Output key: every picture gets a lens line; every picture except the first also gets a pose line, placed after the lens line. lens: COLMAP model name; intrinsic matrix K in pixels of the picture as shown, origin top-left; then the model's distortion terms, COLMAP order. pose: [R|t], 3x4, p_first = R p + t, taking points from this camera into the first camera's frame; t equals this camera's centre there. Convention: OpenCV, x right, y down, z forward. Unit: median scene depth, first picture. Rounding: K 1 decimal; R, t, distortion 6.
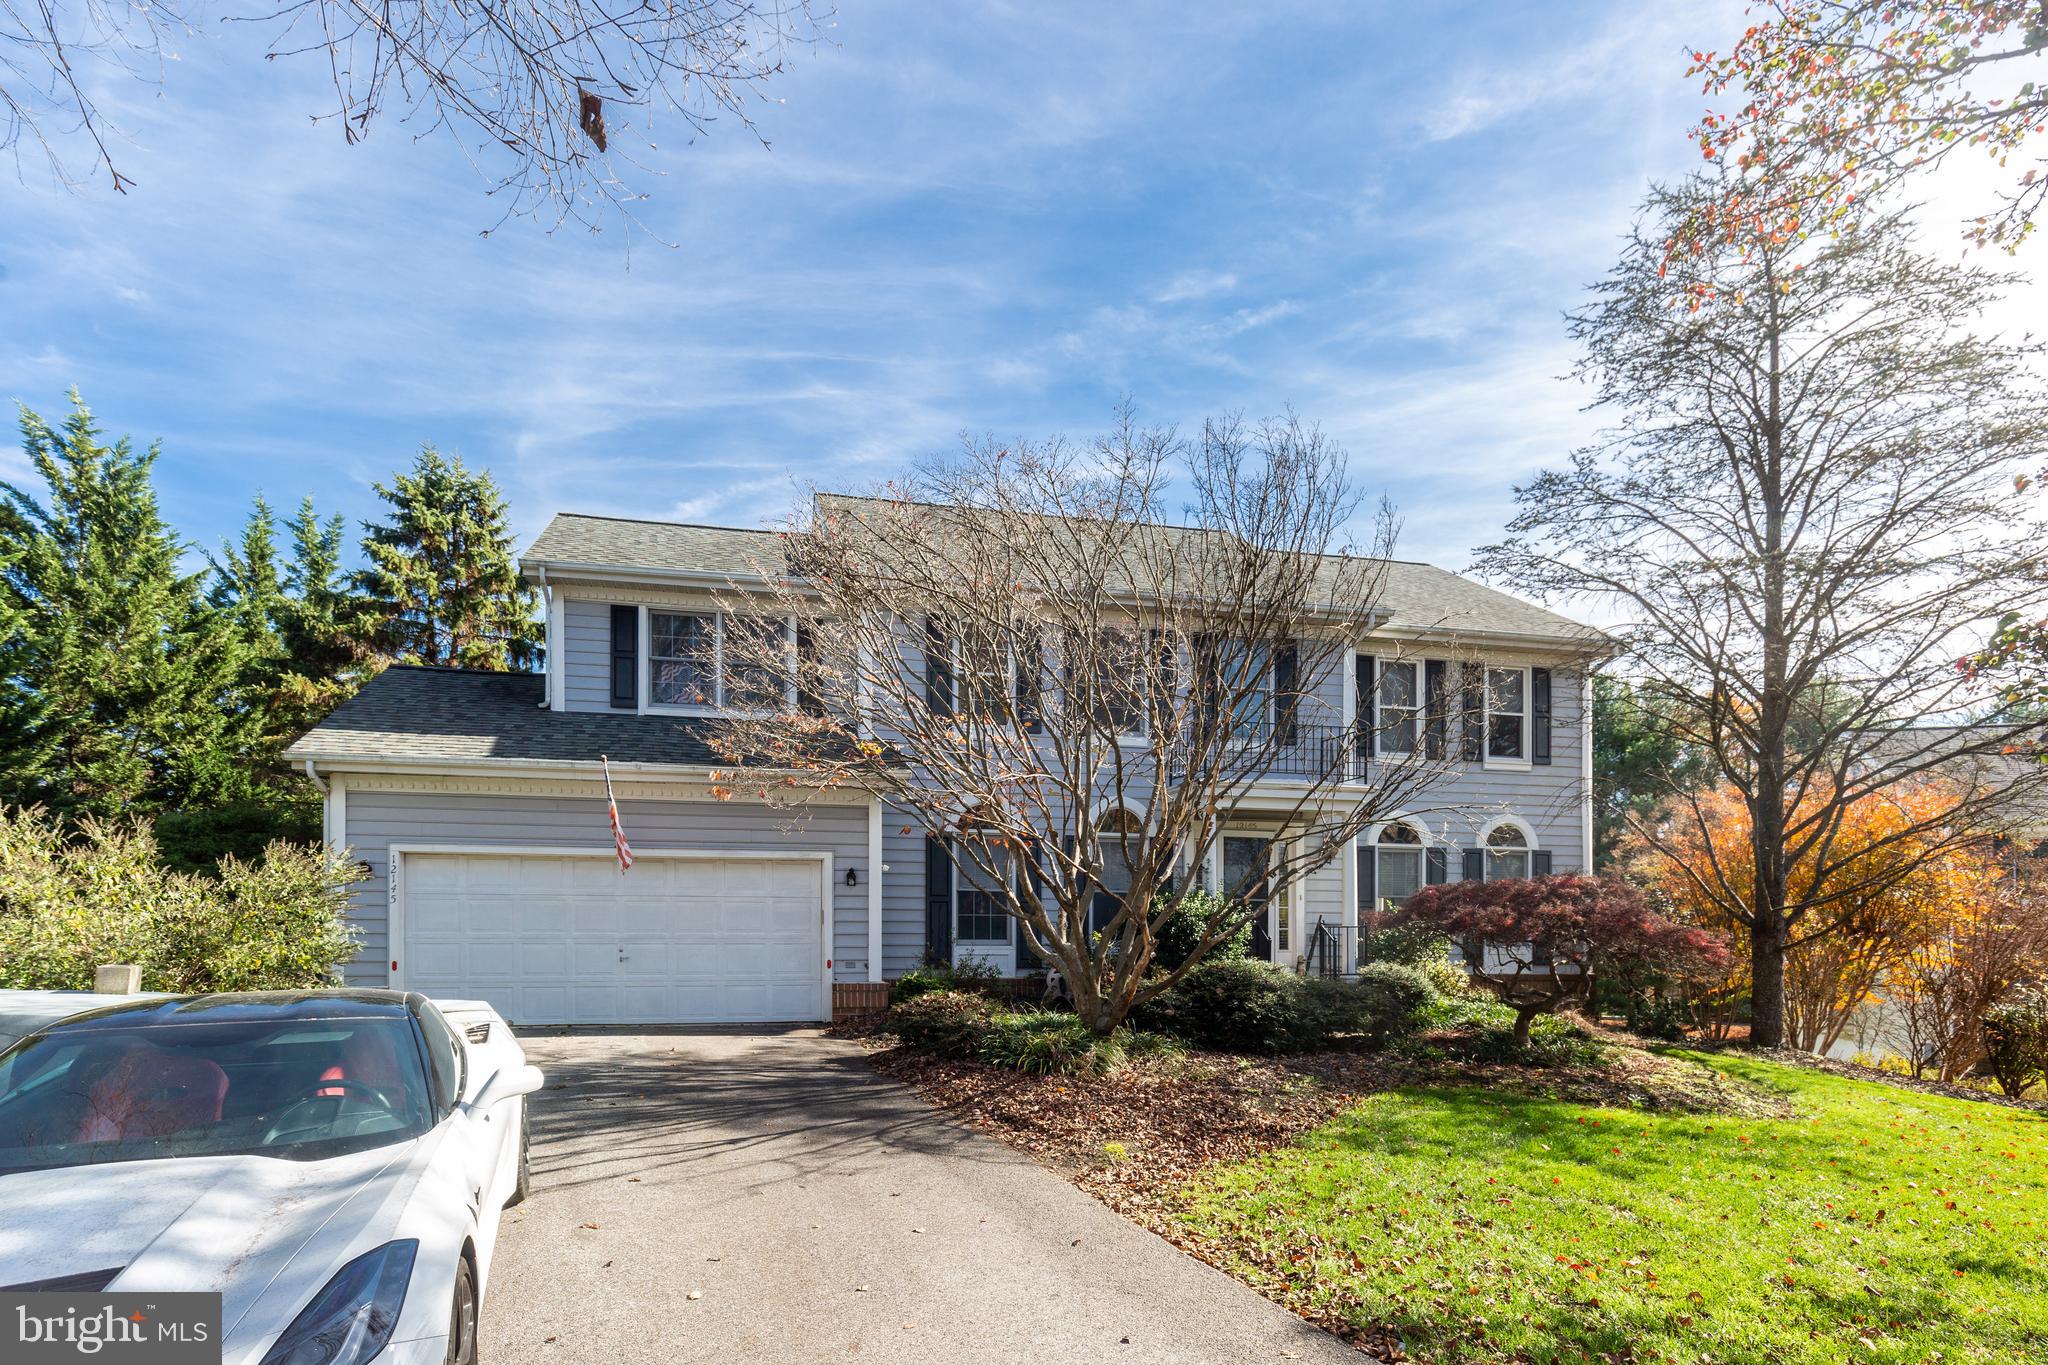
lens RADIAL K [[1113.3, 0, 987.2], [0, 1113.3, 736.7], [0, 0, 1]] dist [-0.004307, -0.001275]
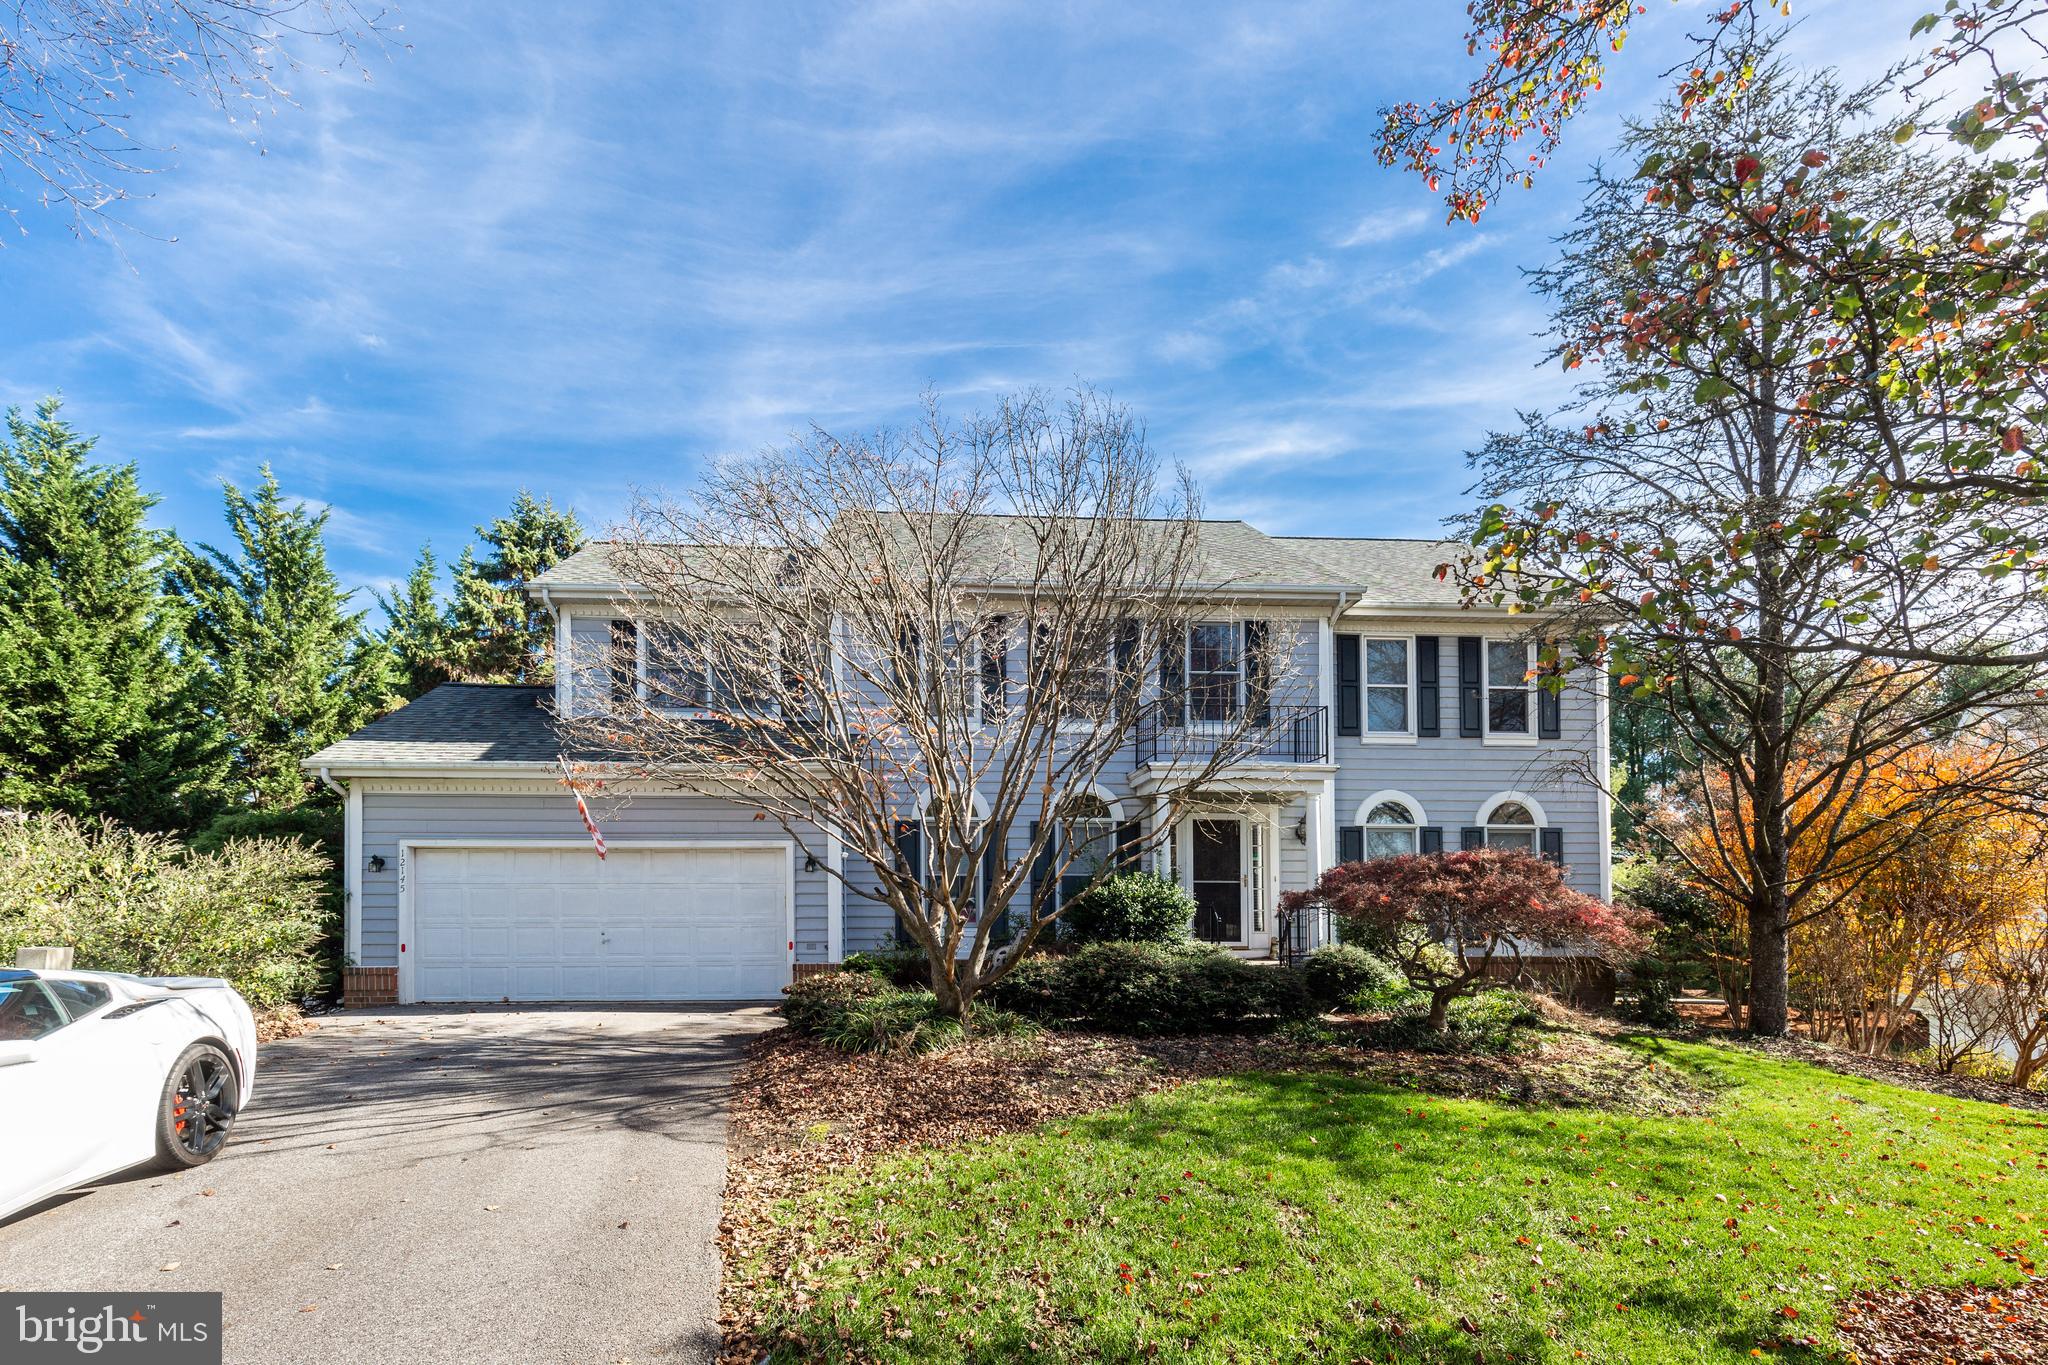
lens RADIAL K [[1025.6, 0, 983.8], [0, 1025.6, 729.1], [0, 0, 1]] dist [0.002902, 0.000545]
pose [[0.987374, -0.033552, -0.154811, 0.189087], [0.032315, 0.999423, -0.010504, 0.012609], [0.155074, 0.005369, 0.987888, 0.053588]]
